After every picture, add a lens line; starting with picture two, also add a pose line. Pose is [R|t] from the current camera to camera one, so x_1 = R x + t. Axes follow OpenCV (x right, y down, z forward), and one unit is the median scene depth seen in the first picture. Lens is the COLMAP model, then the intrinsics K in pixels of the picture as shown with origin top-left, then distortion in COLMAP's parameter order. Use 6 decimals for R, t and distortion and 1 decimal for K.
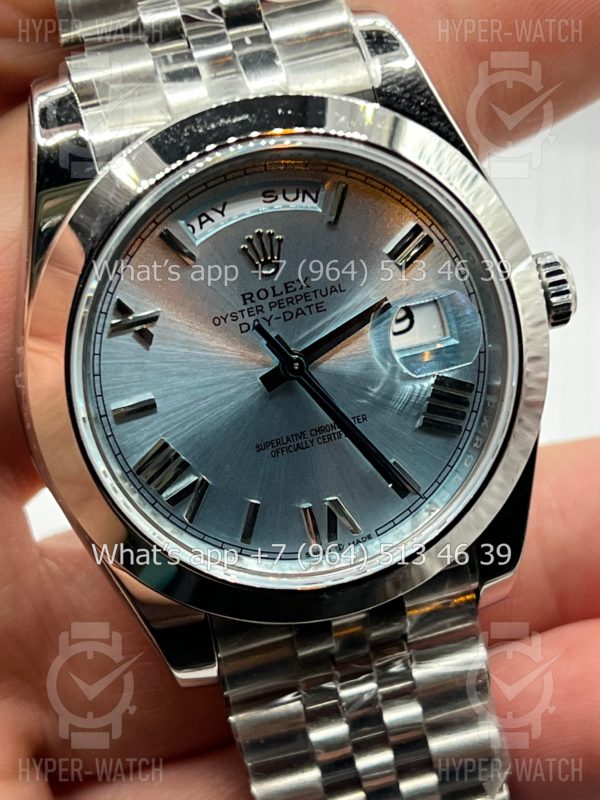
lens RADIAL K [[1804.7, 0, 300.0], [0, 1804.7, 400.0], [0, 0, 1]] dist [0.212537, -0.026605]
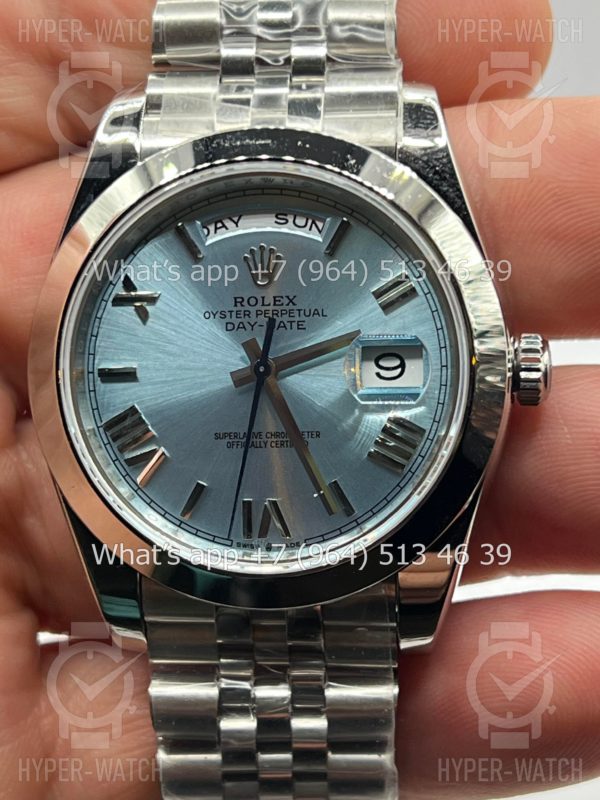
lens RADIAL K [[1804.7, 0, 300.0], [0, 1804.7, 400.0], [0, 0, 1]] dist [0.212537, -0.026605]
pose [[0.928046, 0.224462, -0.297233, 0.349473], [-0.263010, 0.959981, -0.096239, 0.098877], [0.263736, 0.167489, 0.949943, -0.038693]]
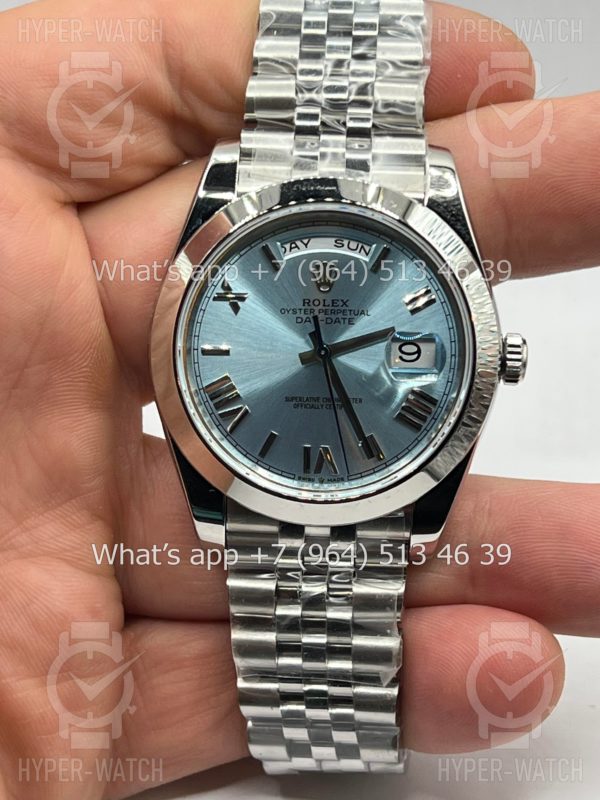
lens RADIAL K [[1804.7, 0, 300.0], [0, 1804.7, 400.0], [0, 0, 1]] dist [0.212537, -0.026605]
pose [[0.940692, 0.268351, -0.207571, 0.305874], [-0.289940, 0.953598, -0.081151, 0.148544], [0.176162, 0.136521, 0.974848, -0.485571]]
